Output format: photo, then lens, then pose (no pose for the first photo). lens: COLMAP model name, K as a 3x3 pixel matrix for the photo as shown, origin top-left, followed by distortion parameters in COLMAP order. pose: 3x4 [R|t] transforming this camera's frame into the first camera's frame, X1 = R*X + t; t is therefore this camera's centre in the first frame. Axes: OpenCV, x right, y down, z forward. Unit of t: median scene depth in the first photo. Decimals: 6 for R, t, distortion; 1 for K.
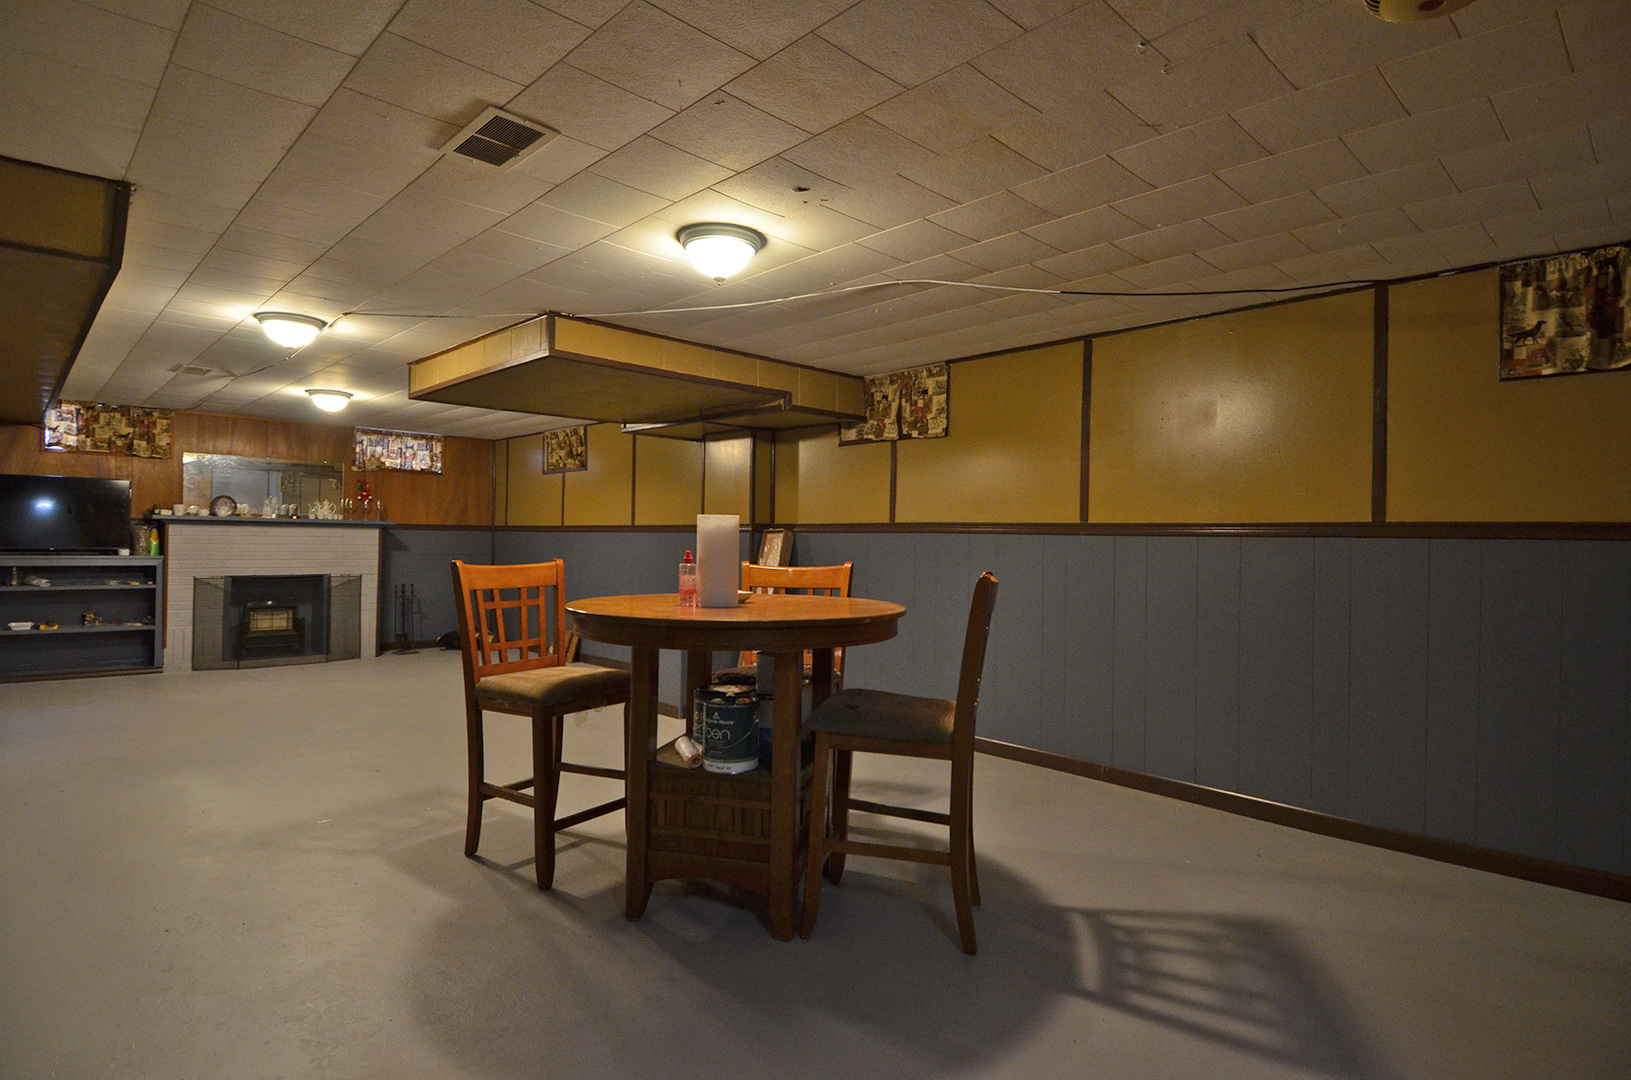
lens RADIAL K [[846.9, 0, 813.6], [0, 846.9, 535.9], [0, 0, 1]] dist [0.039130, -0.048483]
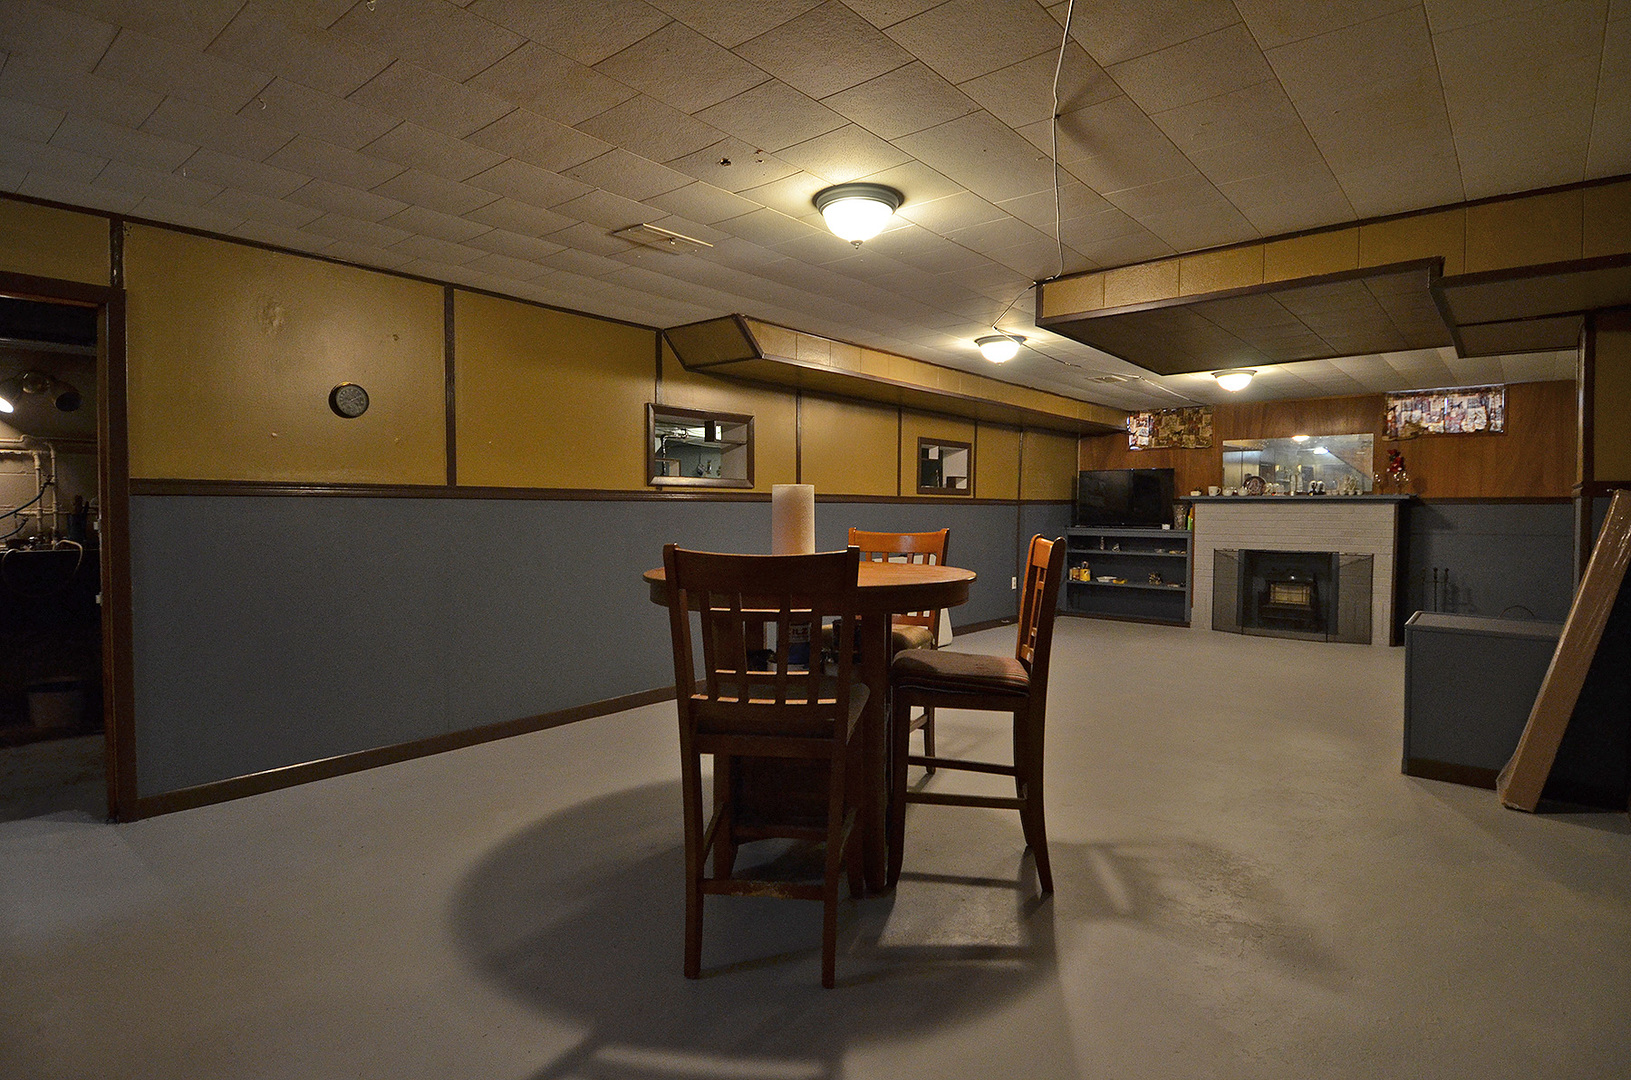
lens RADIAL K [[846.9, 0, 813.6], [0, 846.9, 535.9], [0, 0, 1]] dist [0.039130, -0.048483]
pose [[0.096207, 0.019937, -0.995162, 0.340969], [0.006565, 0.999765, 0.020664, 0.002868], [0.995340, -0.008521, 0.096053, 0.324064]]
